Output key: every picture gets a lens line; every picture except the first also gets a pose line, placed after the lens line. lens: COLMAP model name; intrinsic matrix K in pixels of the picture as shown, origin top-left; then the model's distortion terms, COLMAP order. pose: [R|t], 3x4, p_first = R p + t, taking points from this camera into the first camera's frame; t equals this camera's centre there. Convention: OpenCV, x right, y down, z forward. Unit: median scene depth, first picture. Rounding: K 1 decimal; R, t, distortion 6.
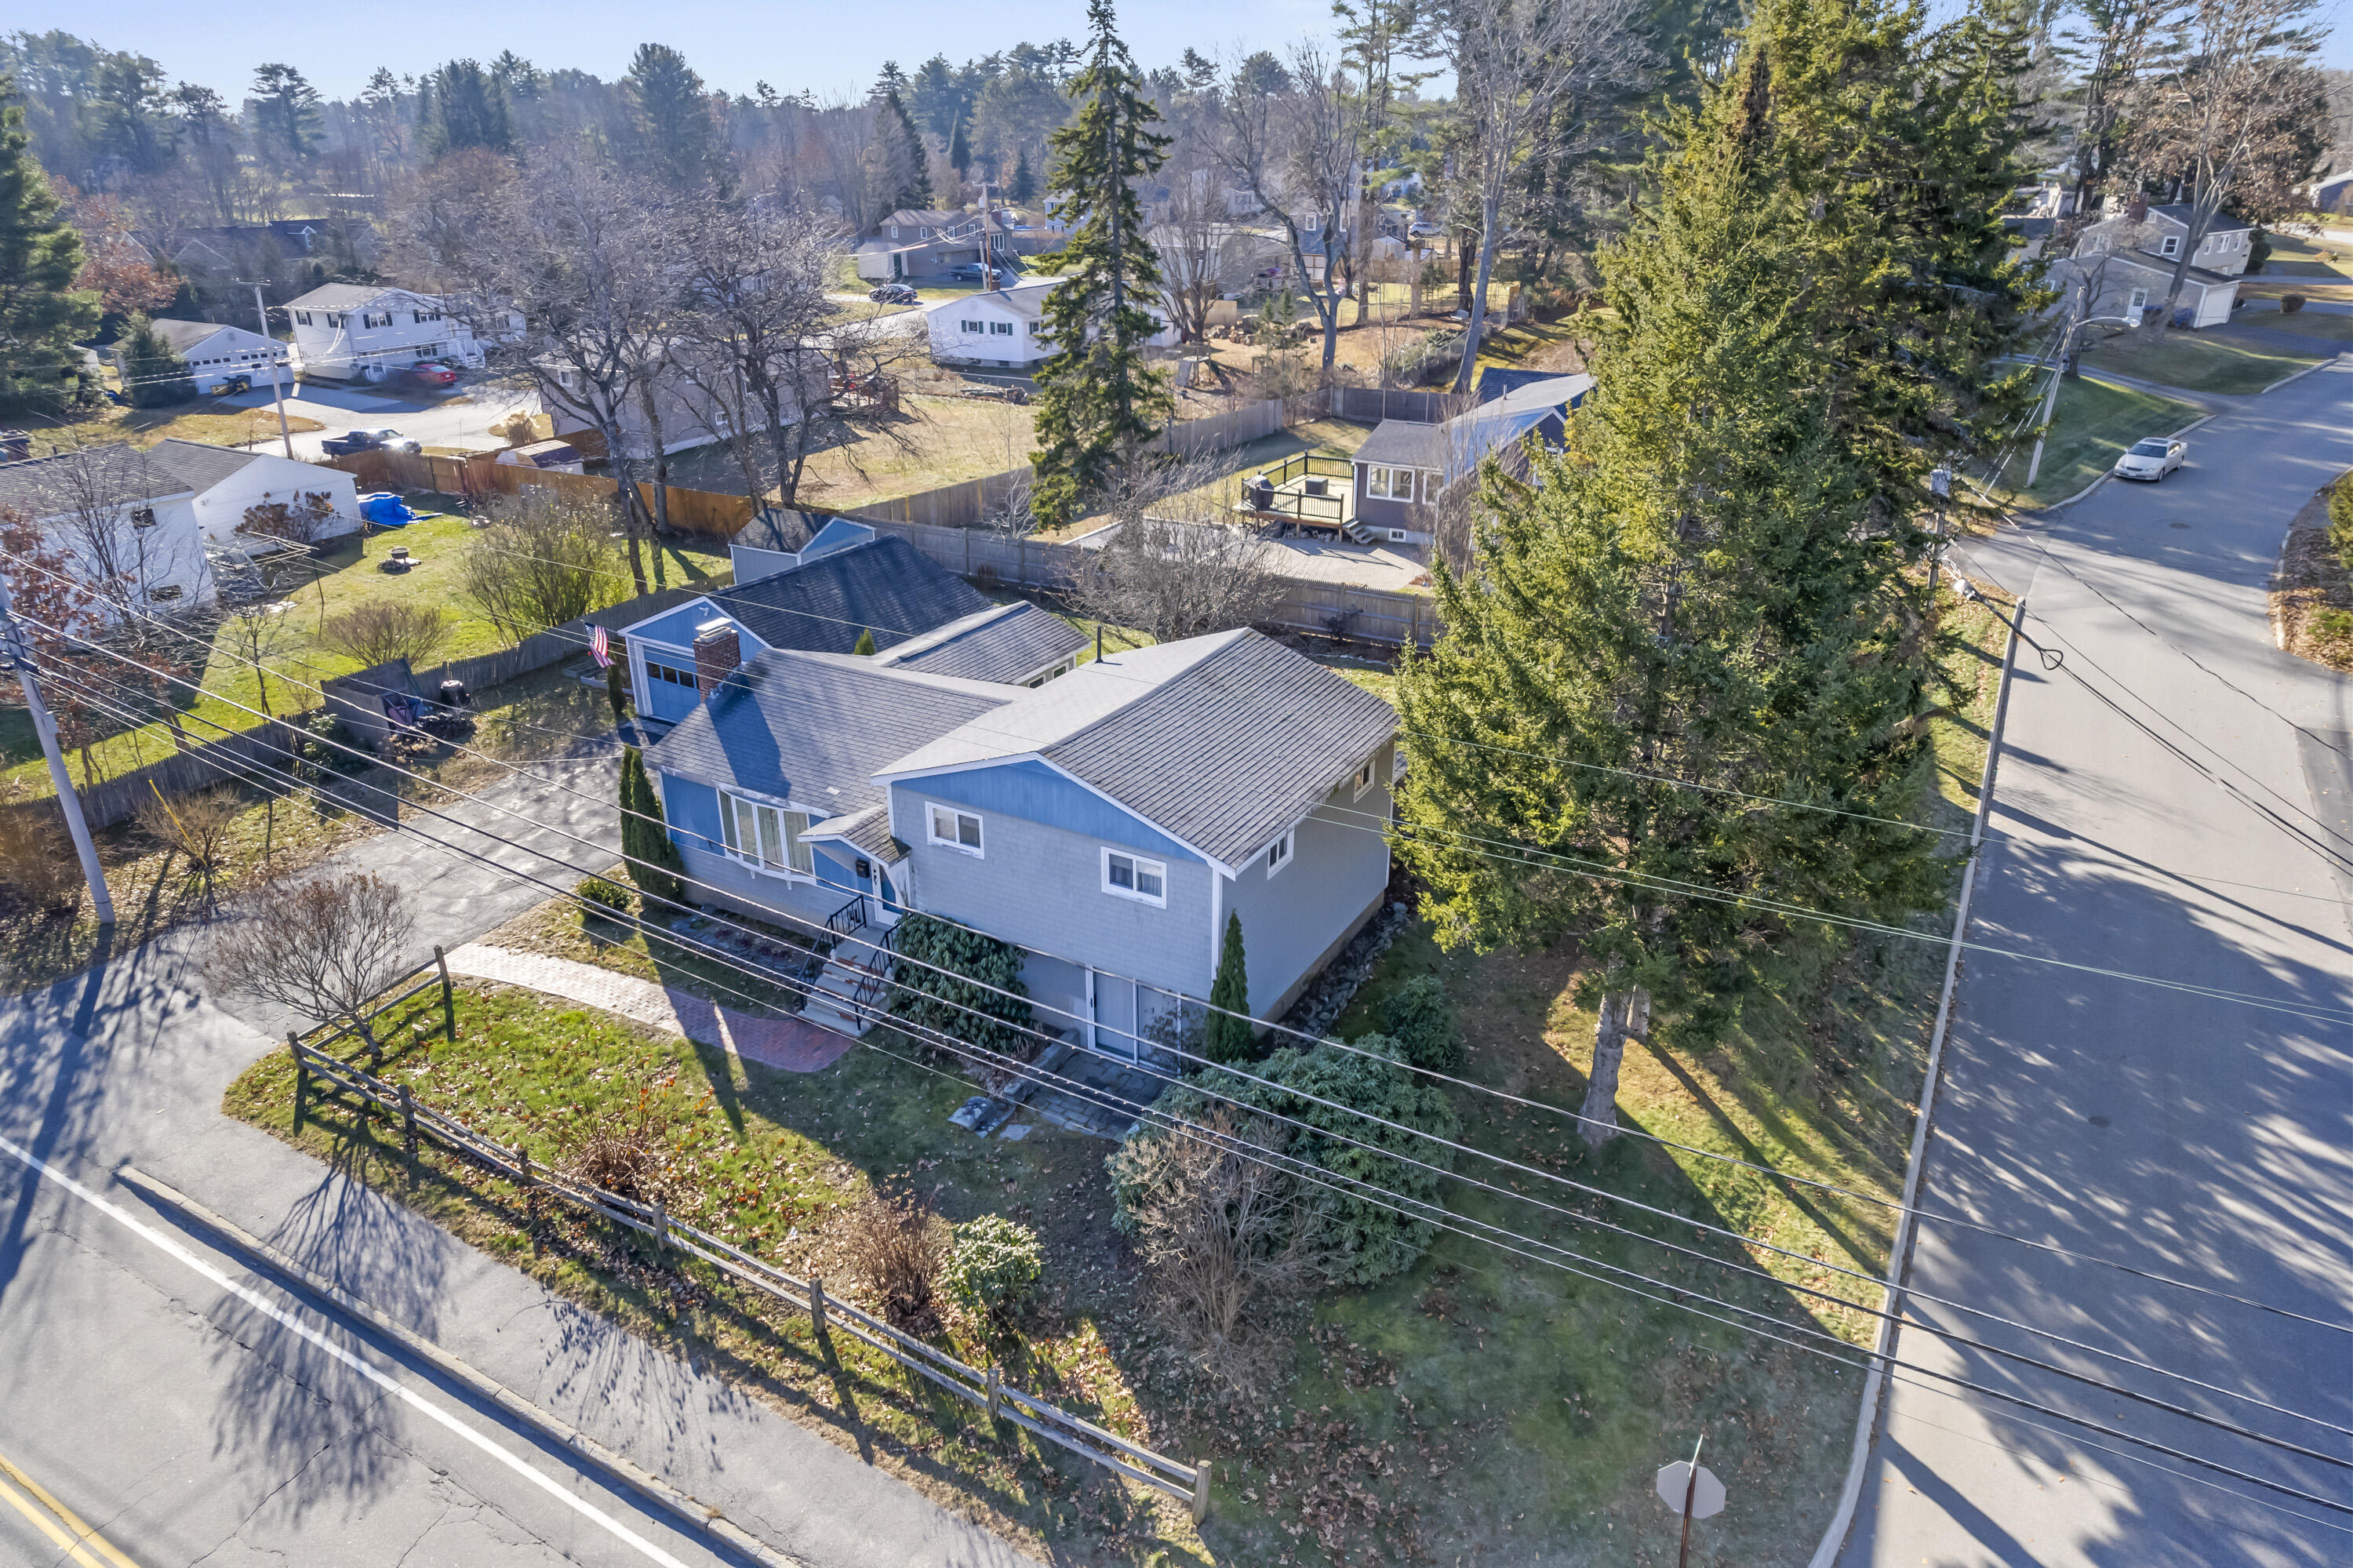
lens RADIAL K [[1519.8, 0, 1174.4], [0, 1519.8, 792.3], [0, 0, 1]] dist [-0.068452, 0.062077]
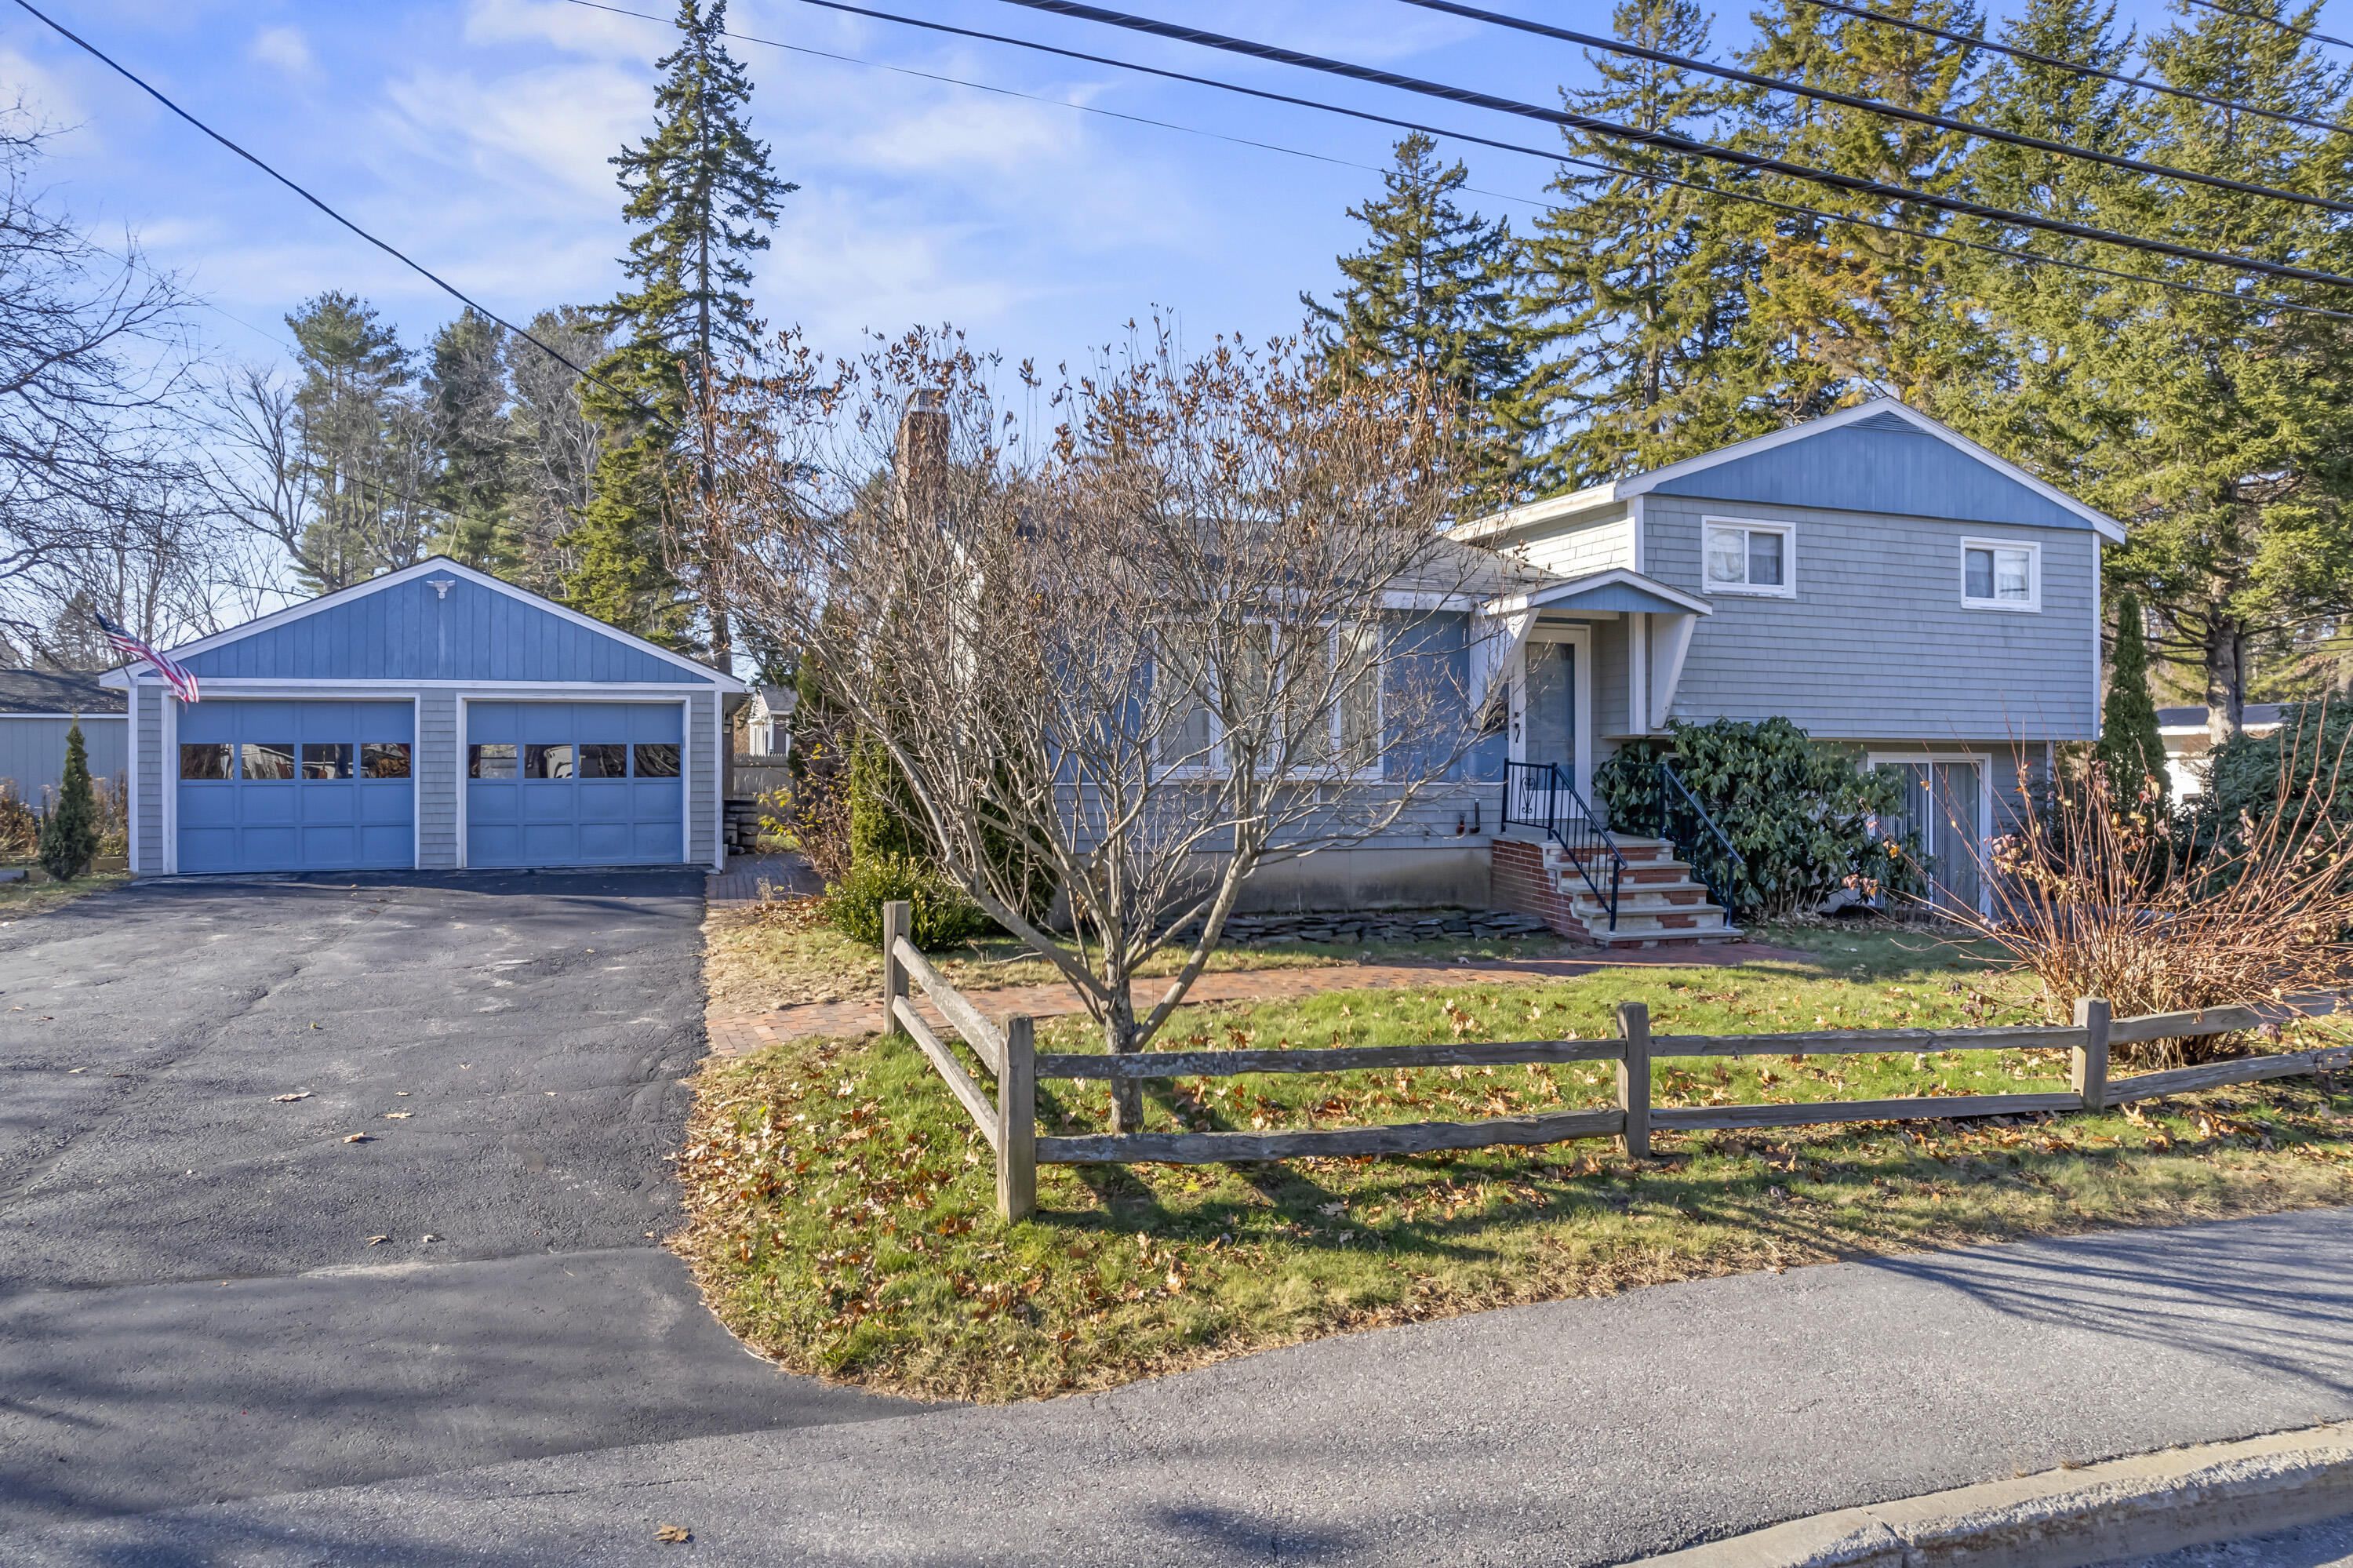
lens RADIAL K [[1519.8, 0, 1185.8], [0, 1519.8, 769.6], [0, 0, 1]] dist [-0.068452, 0.062077]
pose [[0.648477, 0.005790, 0.761212, -0.813293], [0.305816, 0.913747, -0.267476, 0.211577], [-0.697104, 0.406243, 0.590773, 0.889175]]
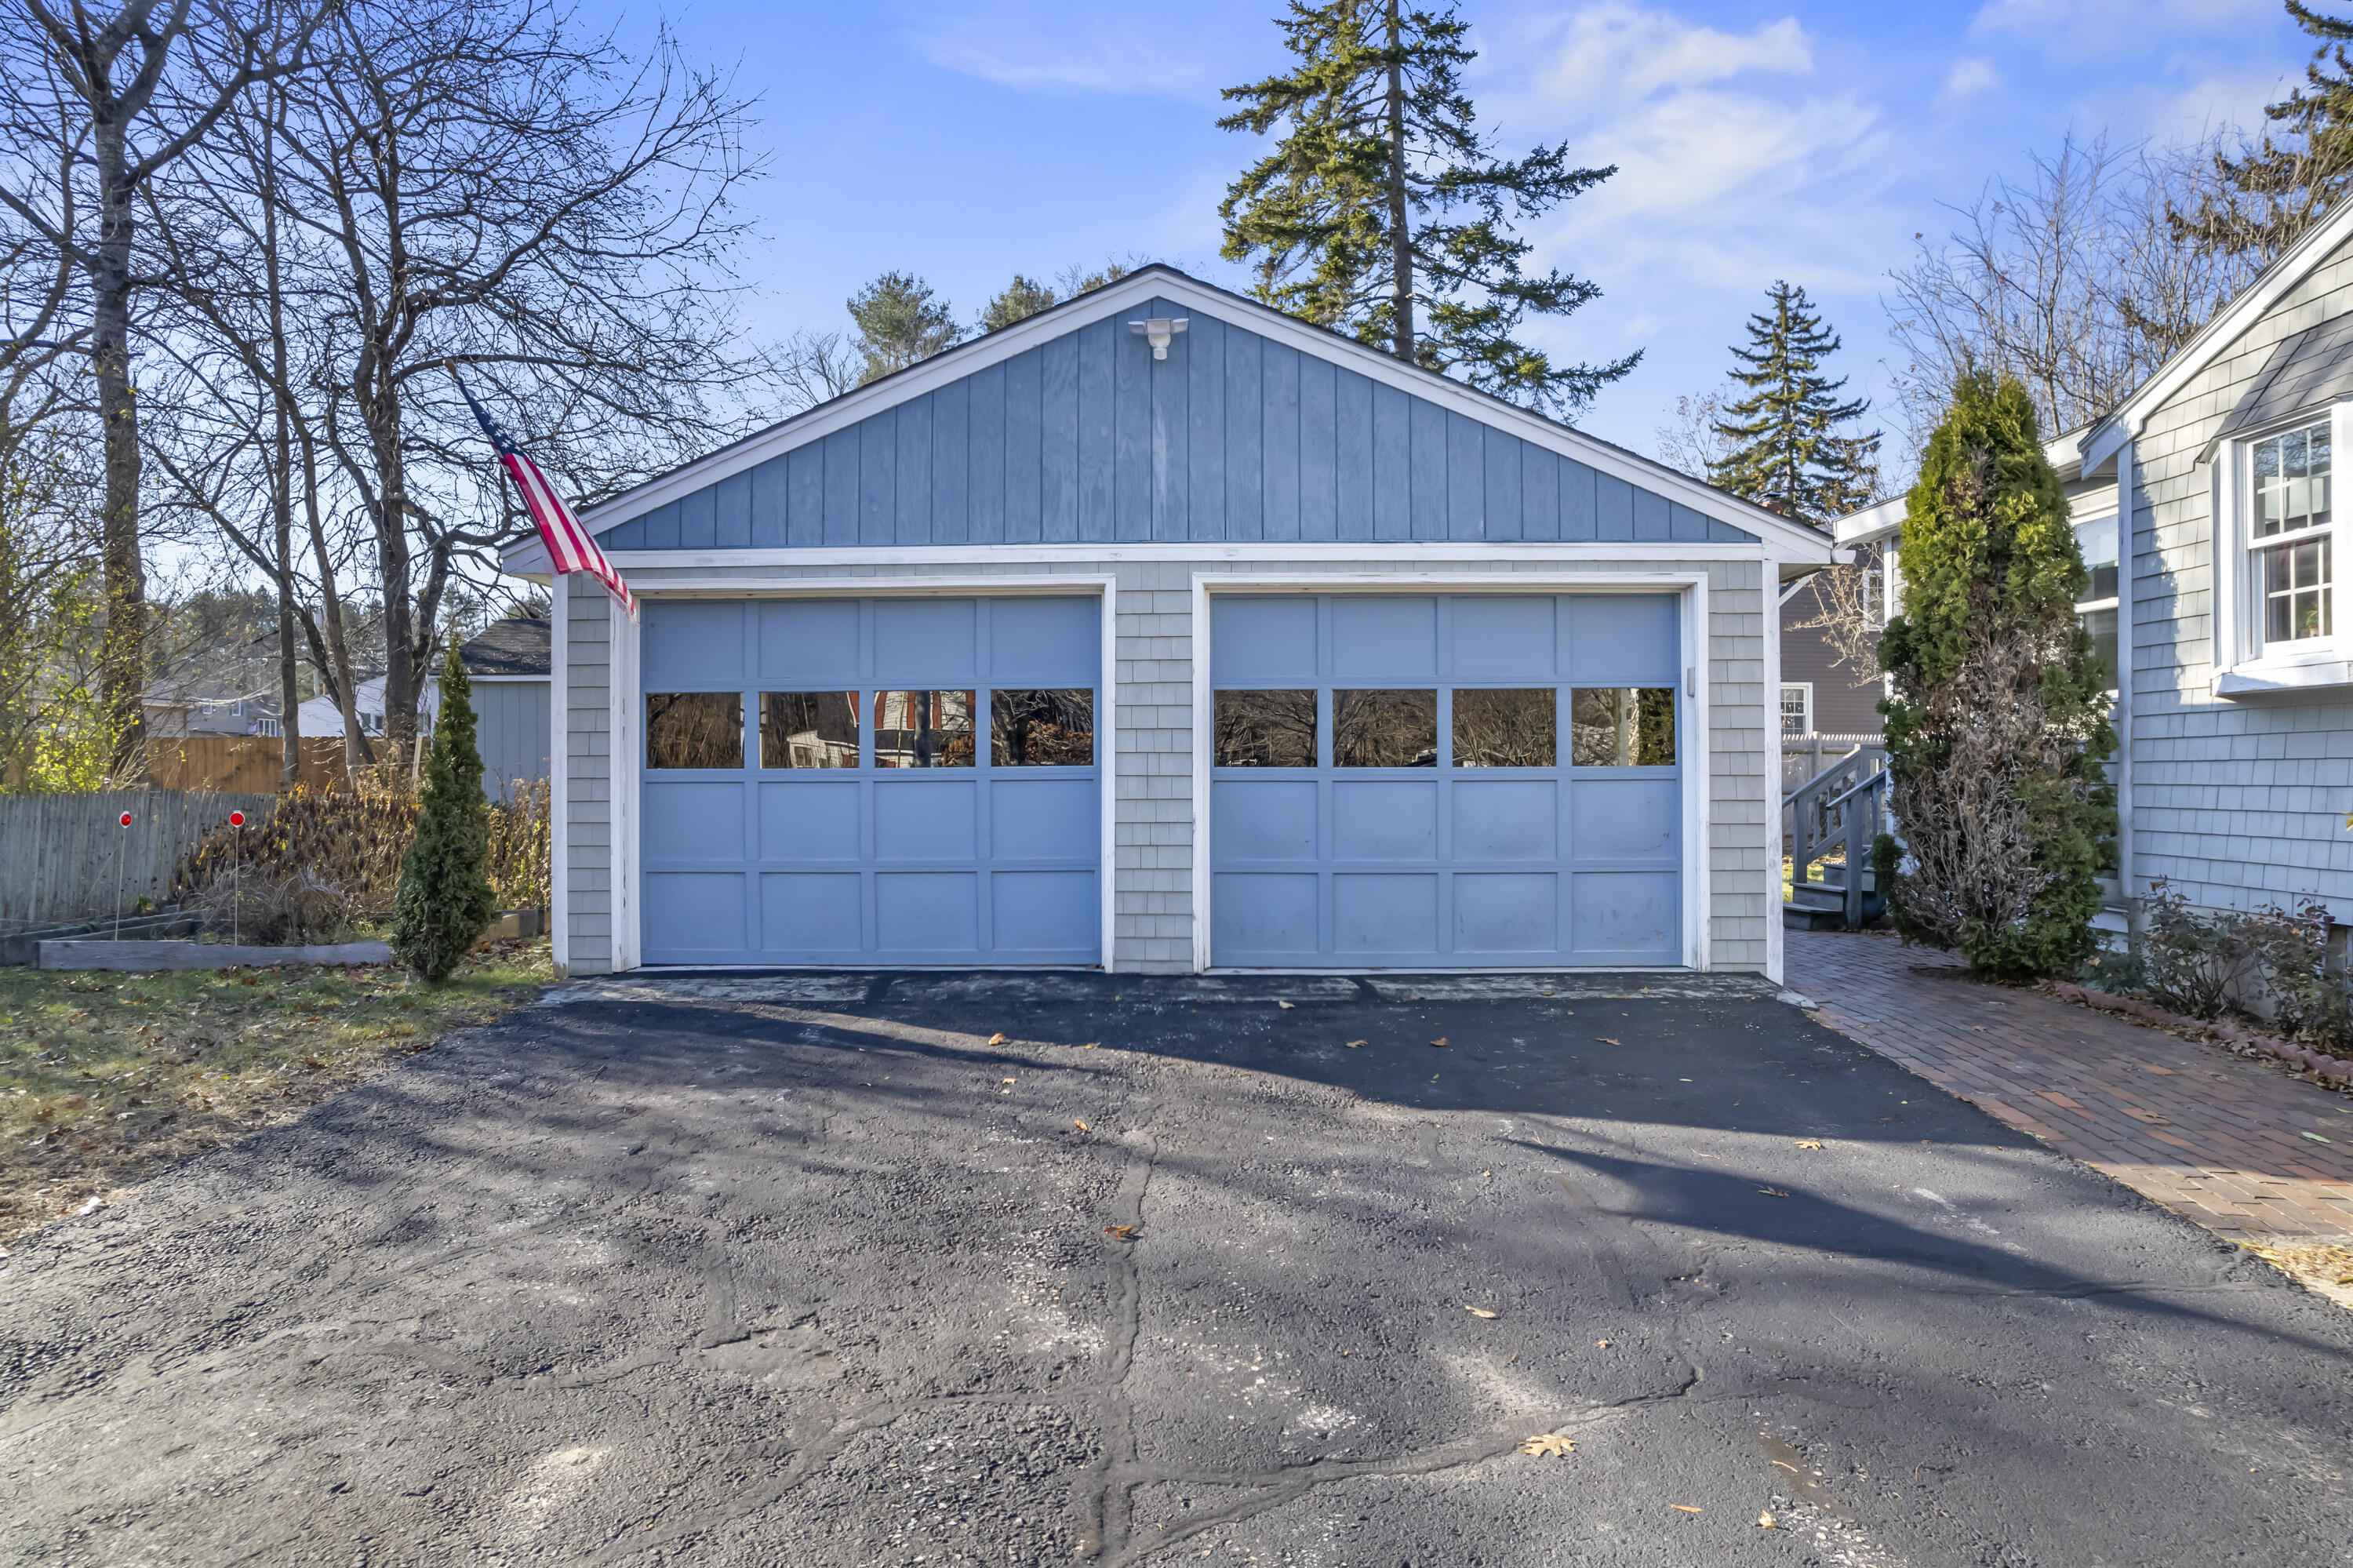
lens RADIAL K [[1519.8, 0, 1186.8], [0, 1519.8, 768.3], [0, 0, 1]] dist [-0.068452, 0.062077]
pose [[0.856257, 0.004050, 0.516534, -0.651608], [0.205899, 0.914418, -0.348489, 0.019280], [-0.473740, 0.404750, 0.782143, 1.329200]]
